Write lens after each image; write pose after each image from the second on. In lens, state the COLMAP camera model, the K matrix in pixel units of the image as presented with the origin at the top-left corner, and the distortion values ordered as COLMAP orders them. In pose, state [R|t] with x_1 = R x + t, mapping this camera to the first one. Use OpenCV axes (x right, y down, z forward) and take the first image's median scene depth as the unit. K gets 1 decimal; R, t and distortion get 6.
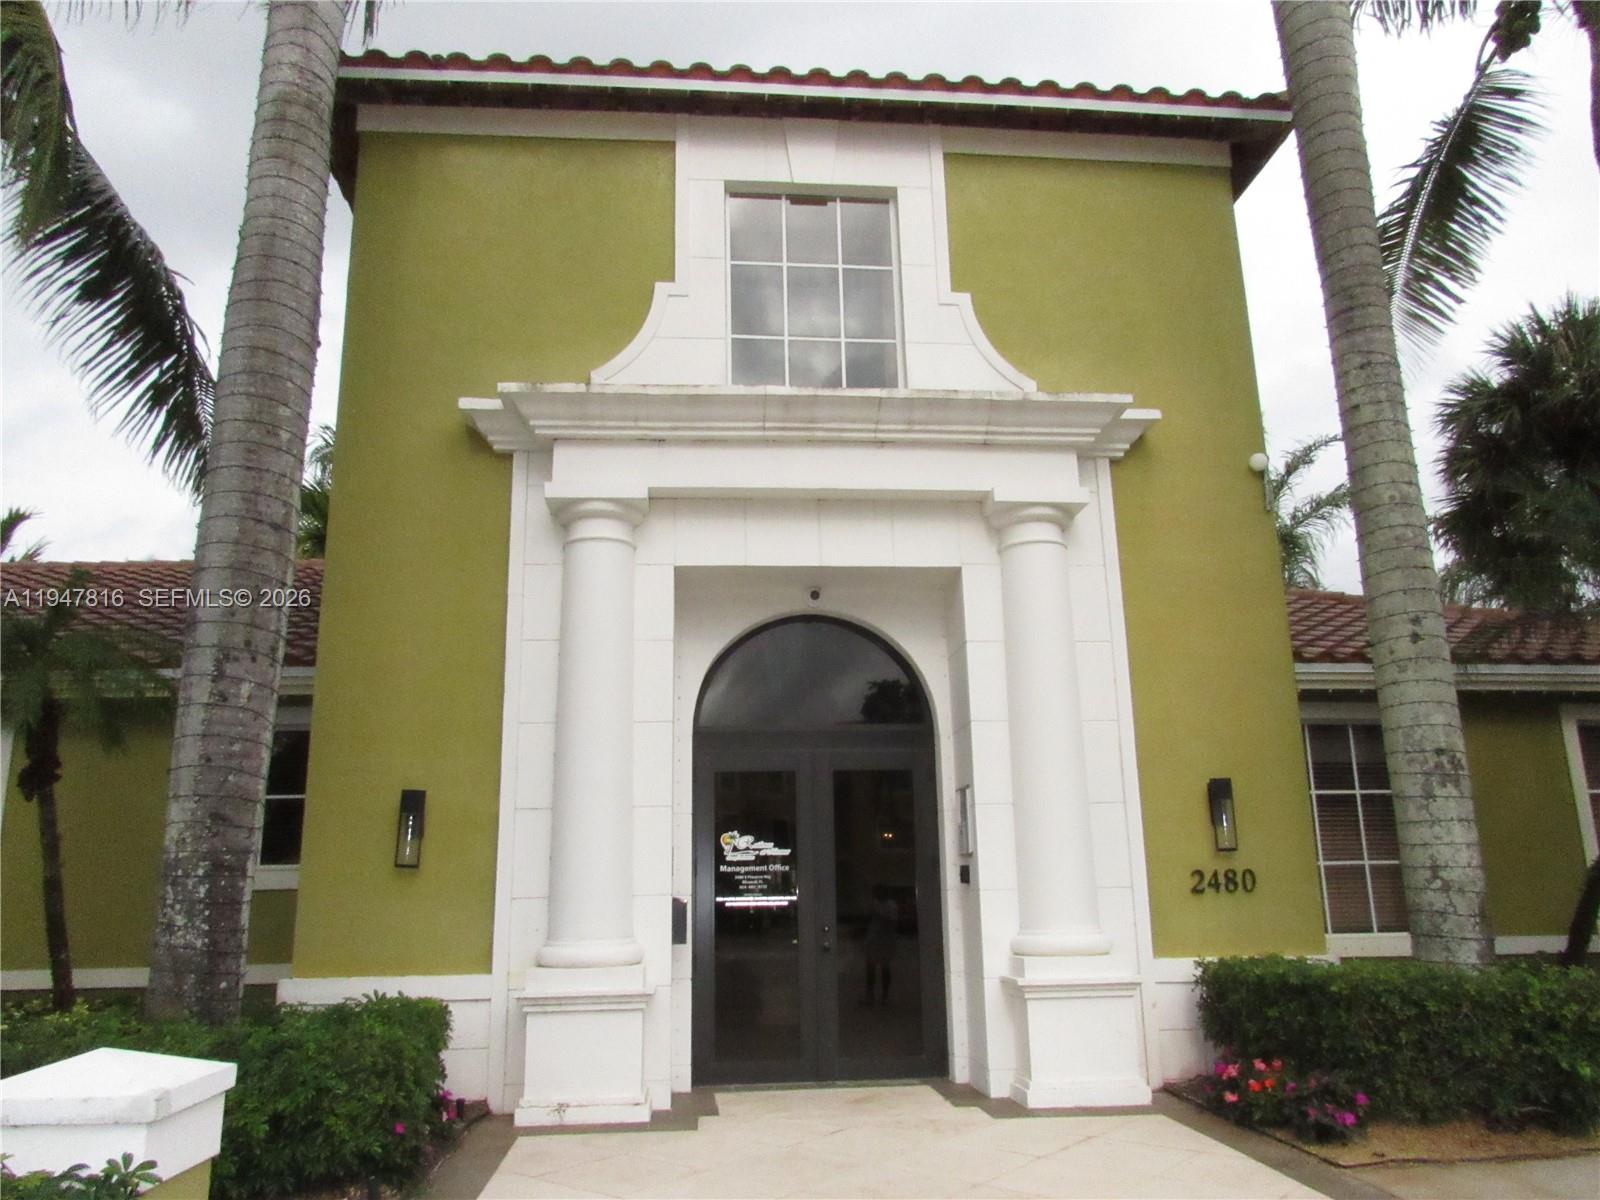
lens RADIAL K [[1133.6, 0, 800.0], [0, 1133.6, 600.0], [0, 0, 1]] dist [-0.001045, -0.000458]
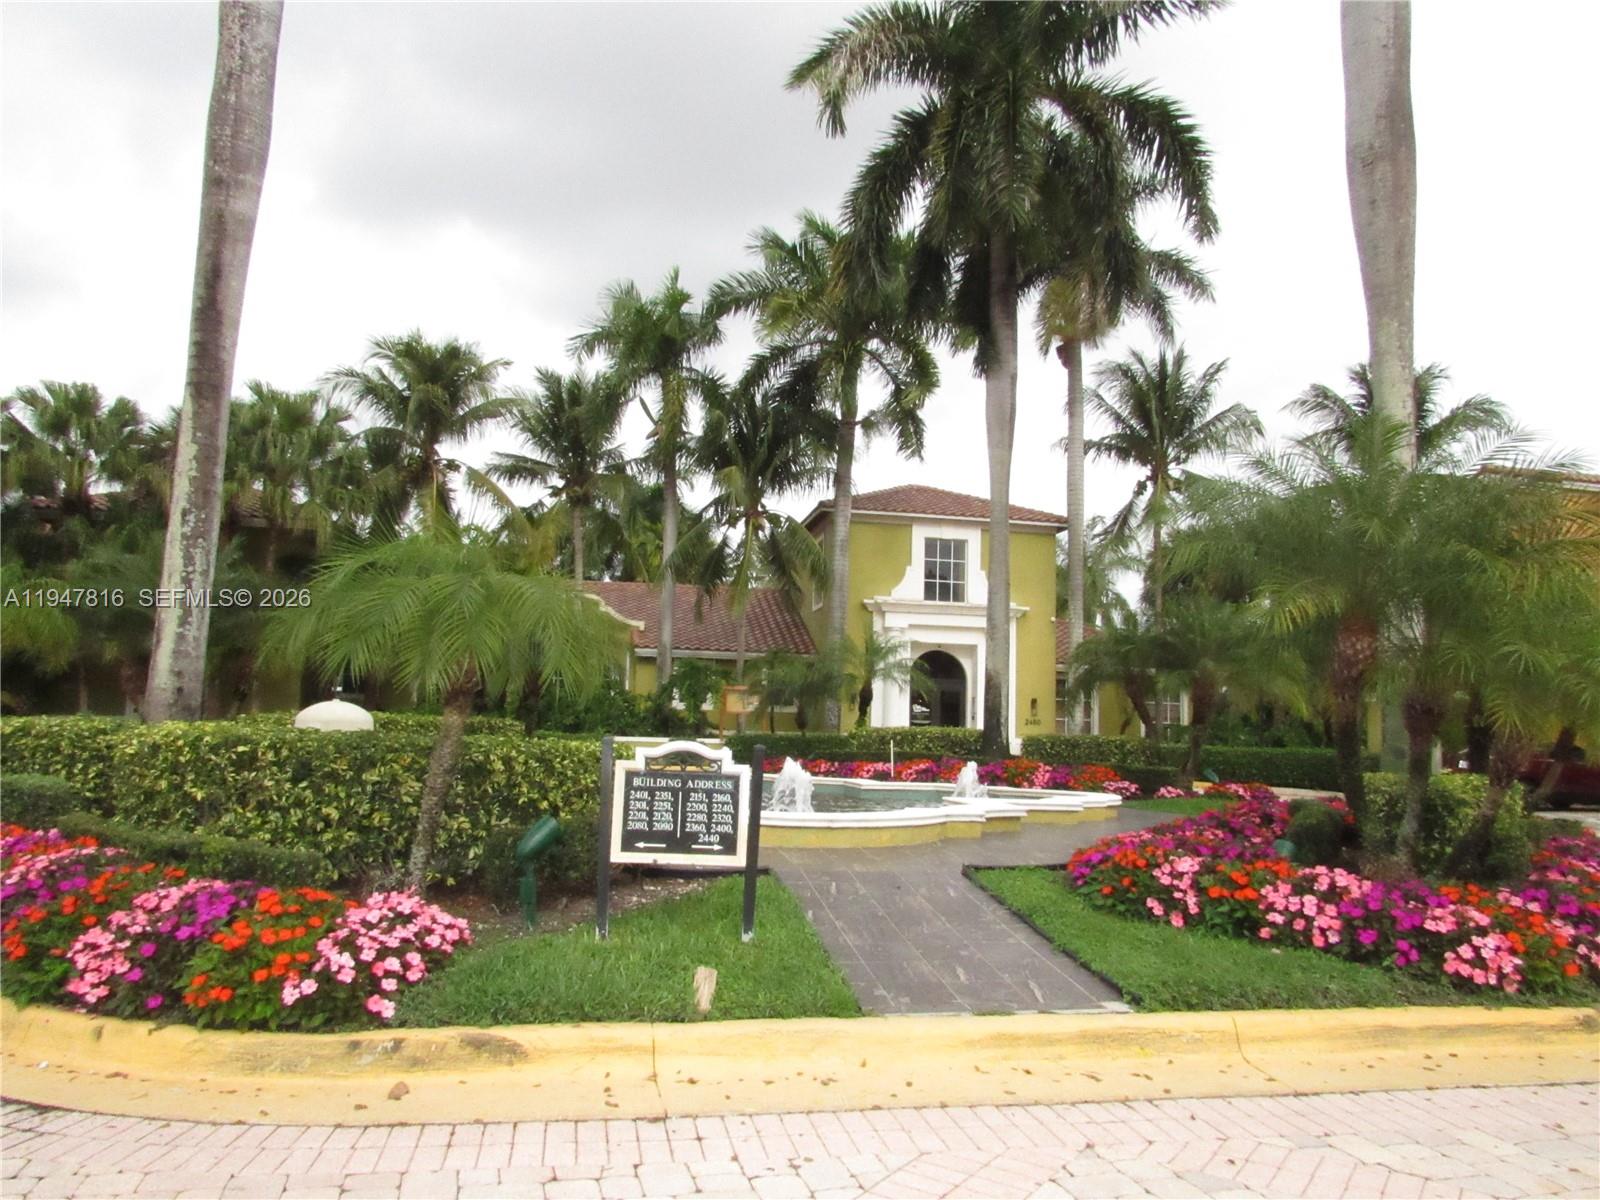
lens RADIAL K [[1133.6, 0, 800.0], [0, 1133.6, 600.0], [0, 0, 1]] dist [-0.001045, -0.000458]
pose [[0.995363, 0.059570, 0.075530, -0.788826], [-0.067293, 0.992276, 0.104210, -0.552535], [-0.068739, -0.108810, 0.991683, -2.905795]]
